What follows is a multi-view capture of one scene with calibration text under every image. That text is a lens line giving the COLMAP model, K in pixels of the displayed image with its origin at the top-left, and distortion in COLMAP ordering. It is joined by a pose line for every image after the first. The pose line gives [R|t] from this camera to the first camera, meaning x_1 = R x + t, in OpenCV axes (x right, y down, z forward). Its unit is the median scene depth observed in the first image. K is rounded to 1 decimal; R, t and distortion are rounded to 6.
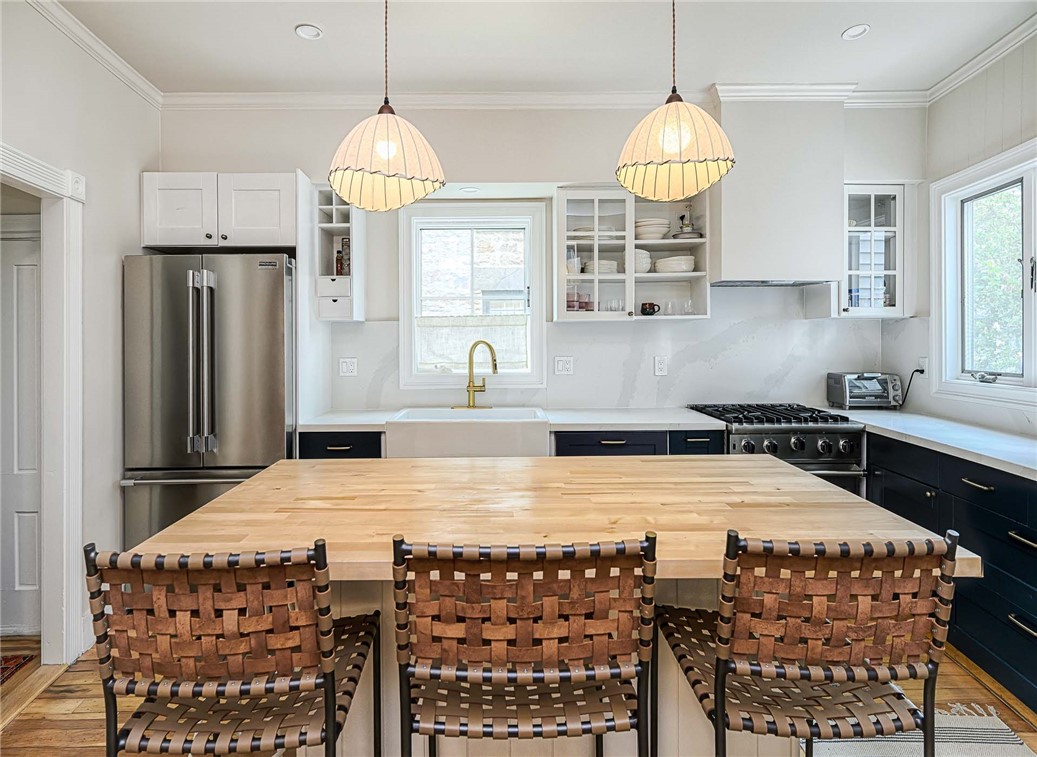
lens RADIAL K [[607.9, 0, 515.8], [0, 607.9, 347.2], [0, 0, 1]] dist [-0.035060, 0.000304]
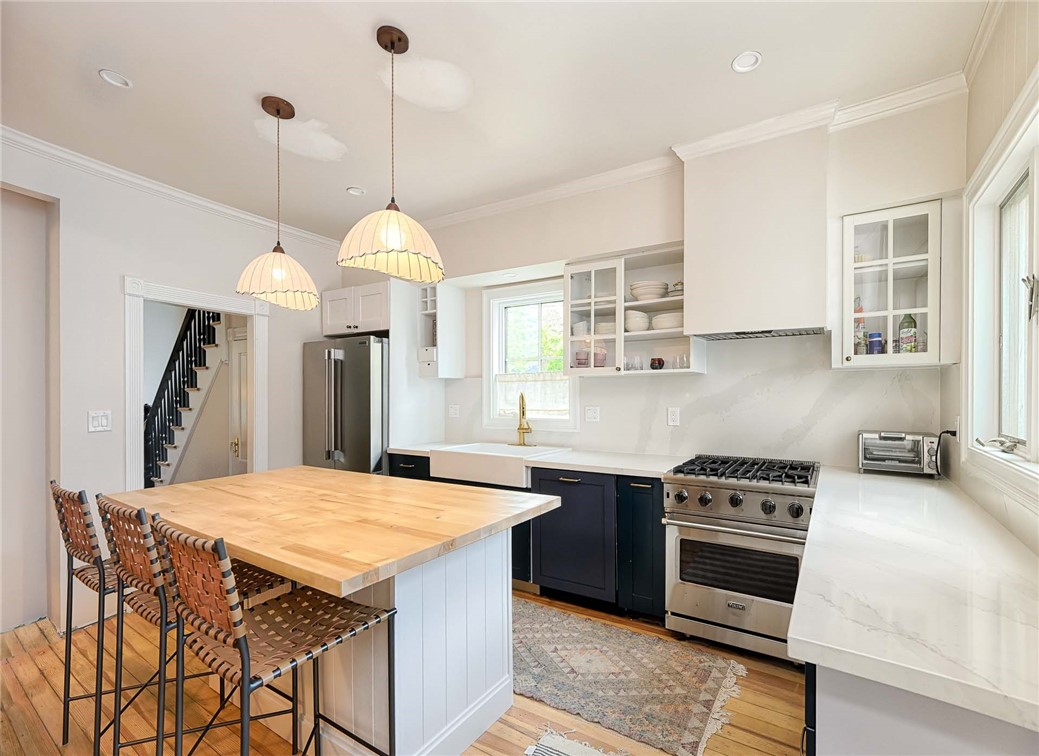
lens RADIAL K [[501.1, 0, 521.8], [0, 501.1, 397.9], [0, 0, 1]] dist [-0.001168, -0.000003]
pose [[0.836990, 0.008187, -0.547157, 0.537991], [-0.005695, 0.999964, 0.006251, -0.006521], [0.547188, -0.002116, 0.837007, 0.127297]]
